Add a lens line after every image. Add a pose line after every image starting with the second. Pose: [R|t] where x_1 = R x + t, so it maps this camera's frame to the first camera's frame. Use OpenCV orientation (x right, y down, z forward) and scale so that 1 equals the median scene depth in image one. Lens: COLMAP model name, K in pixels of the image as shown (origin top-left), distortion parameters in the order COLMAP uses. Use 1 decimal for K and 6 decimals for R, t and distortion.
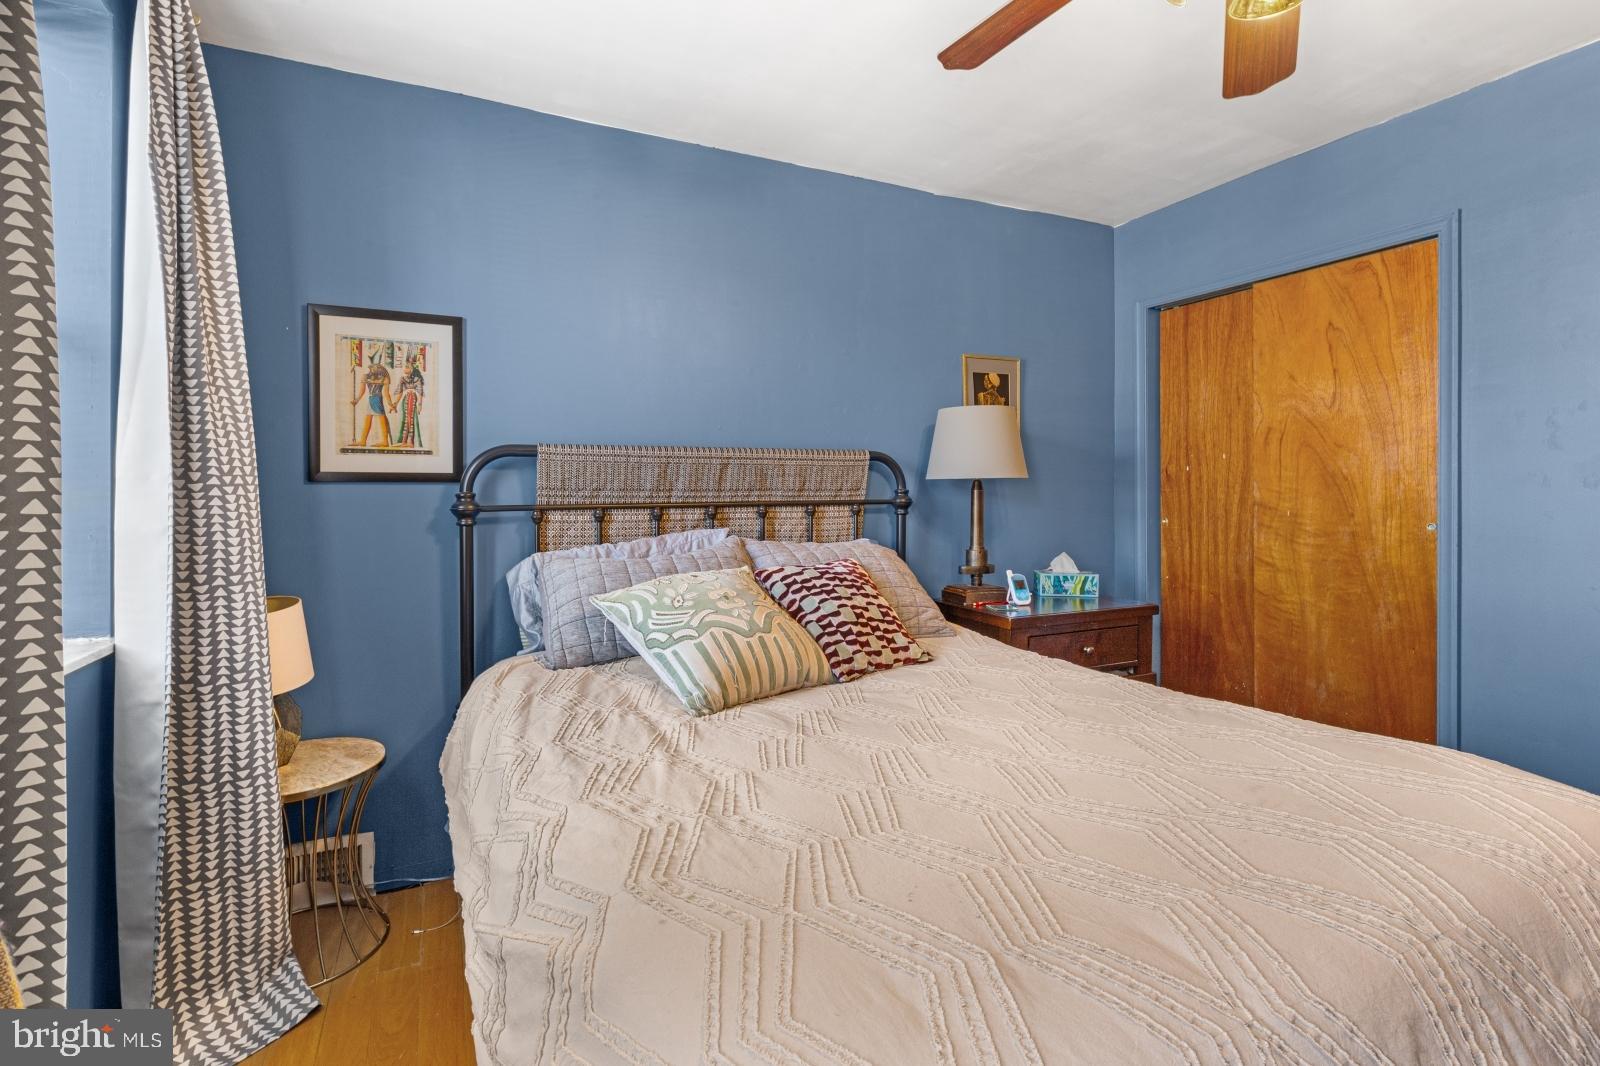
lens RADIAL K [[762.0, 0, 793.4], [0, 762.0, 490.3], [0, 0, 1]] dist [0.001665, -0.000293]
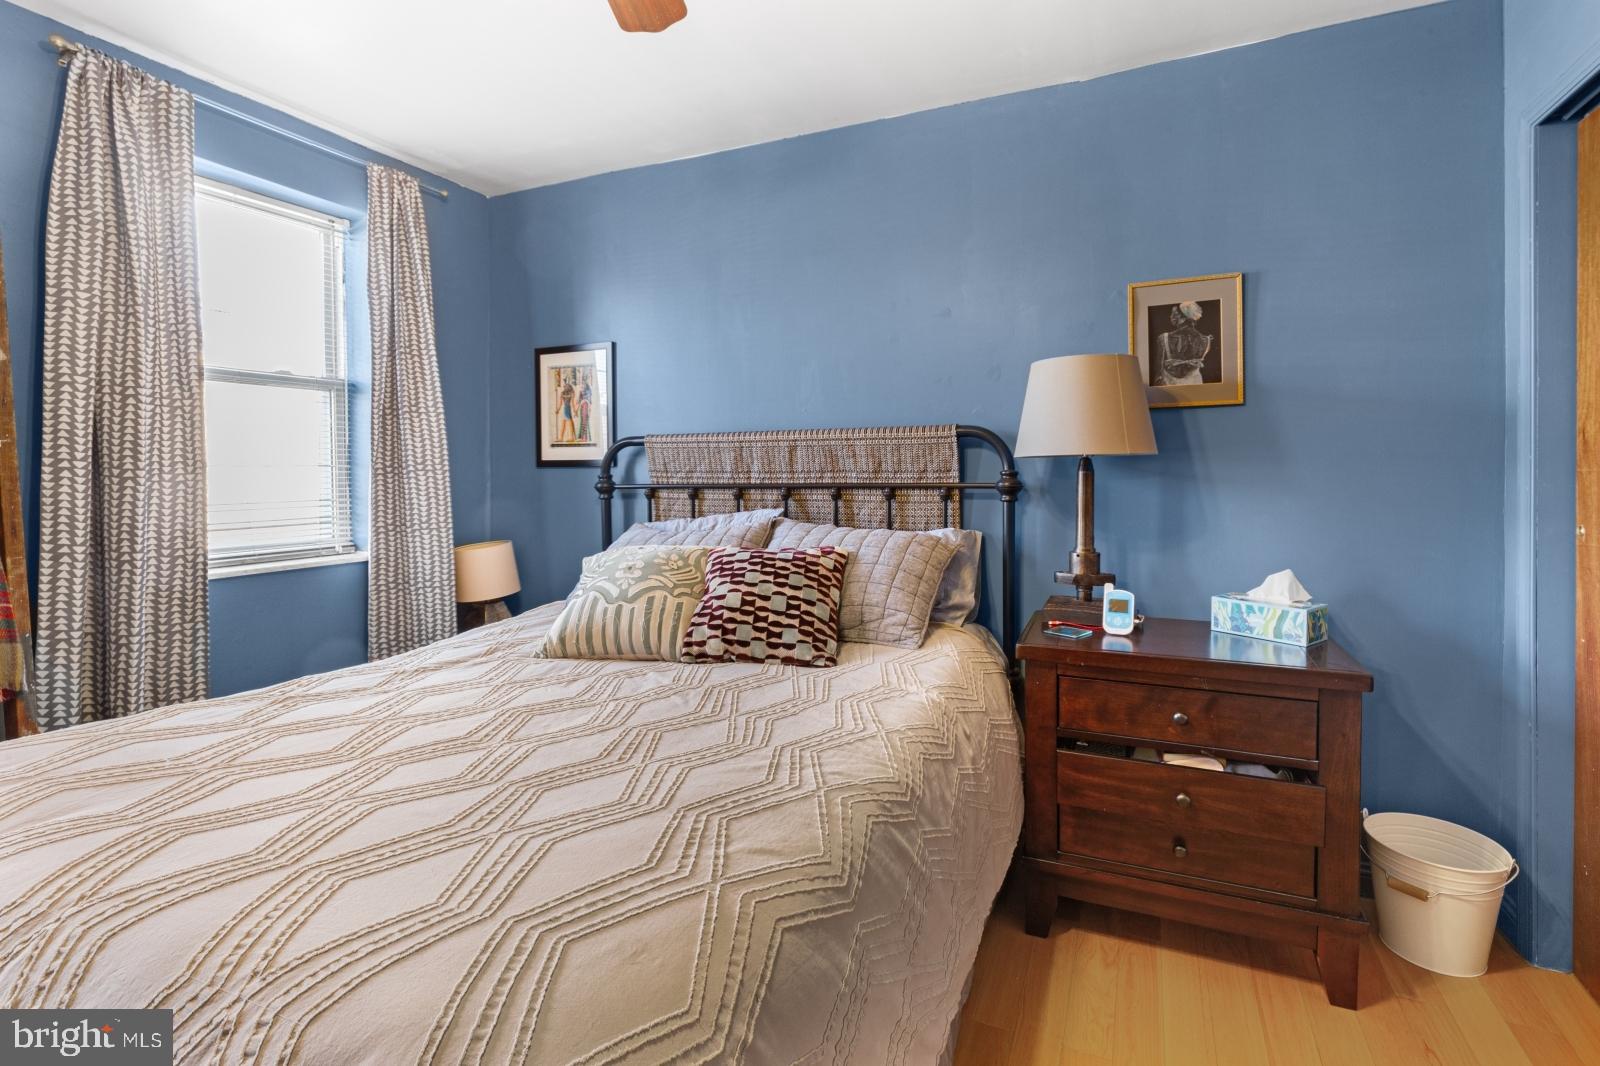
lens RADIAL K [[756.2, 0, 792.7], [0, 756.2, 478.4], [0, 0, 1]] dist [0.000279, 0.000041]
pose [[0.645846, 0.005668, -0.763446, 0.698458], [0.003118, 0.999945, 0.010062, -0.001827], [0.763461, -0.008879, 0.645793, 0.351119]]
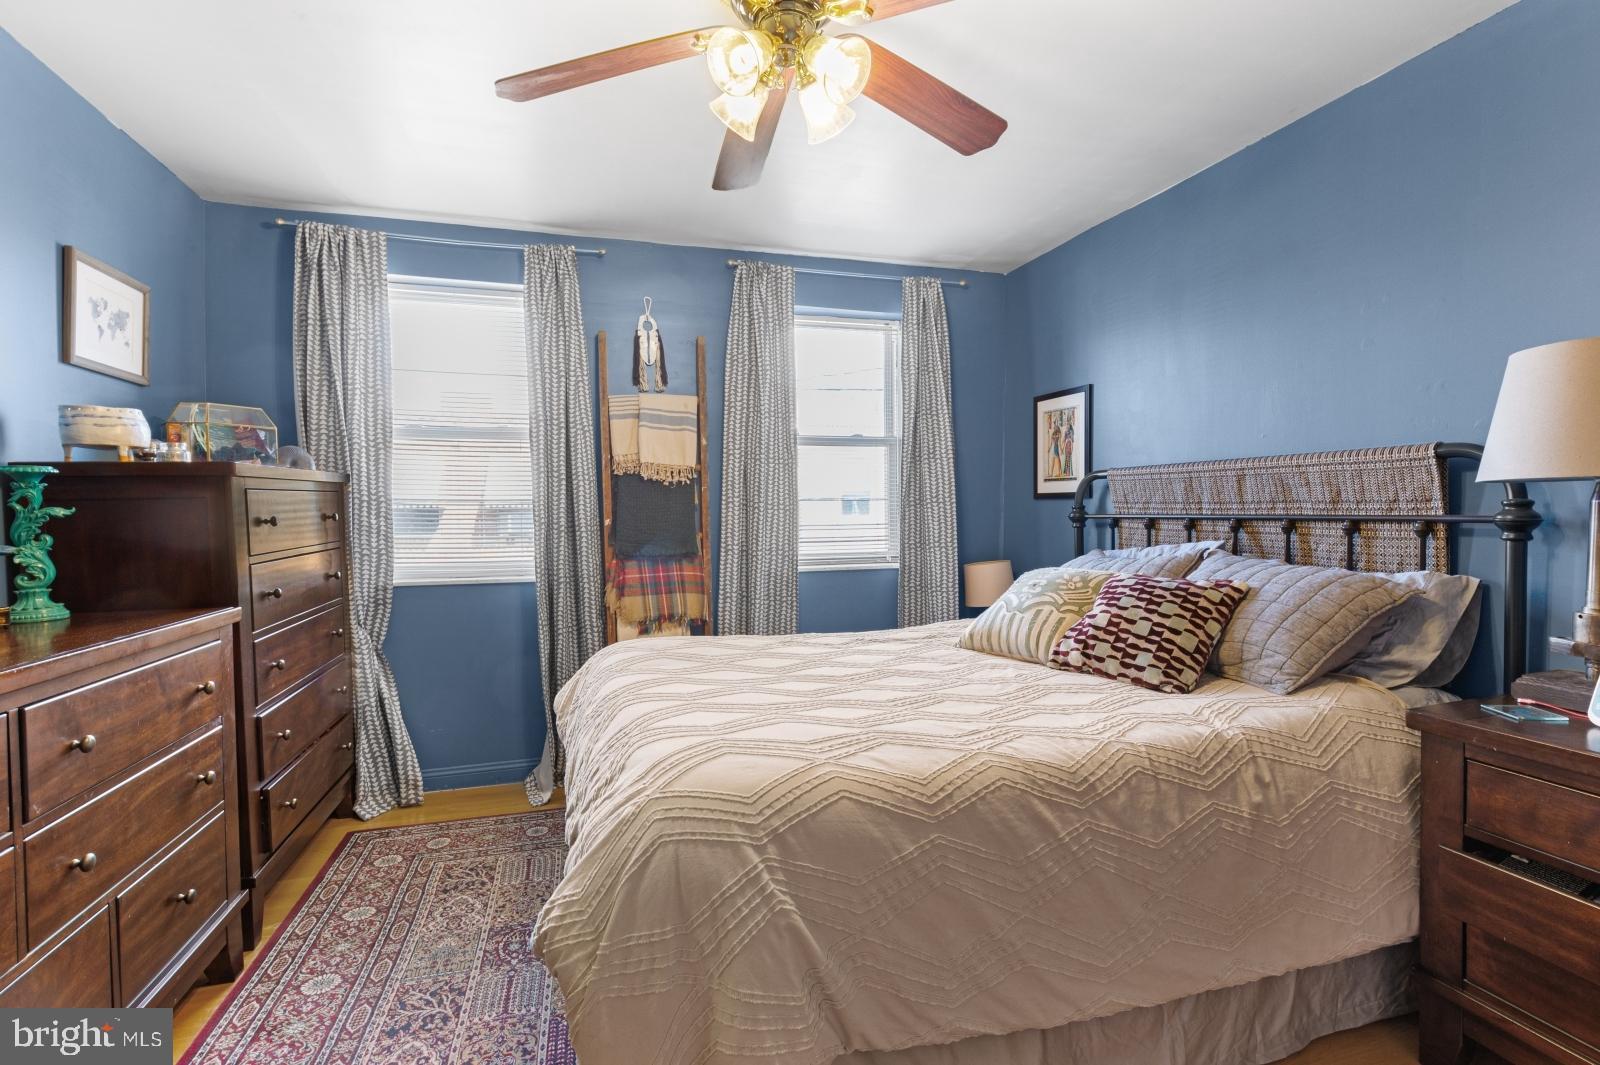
lens RADIAL K [[729.8, 0, 802.2], [0, 729.8, 525.1], [0, 0, 1]] dist [0.003490, -0.000151]
pose [[-0.140802, 0.028154, -0.989637, 0.926668], [0.006241, 0.999601, 0.027550, -0.000544], [0.990018, -0.002298, -0.140922, 0.590892]]
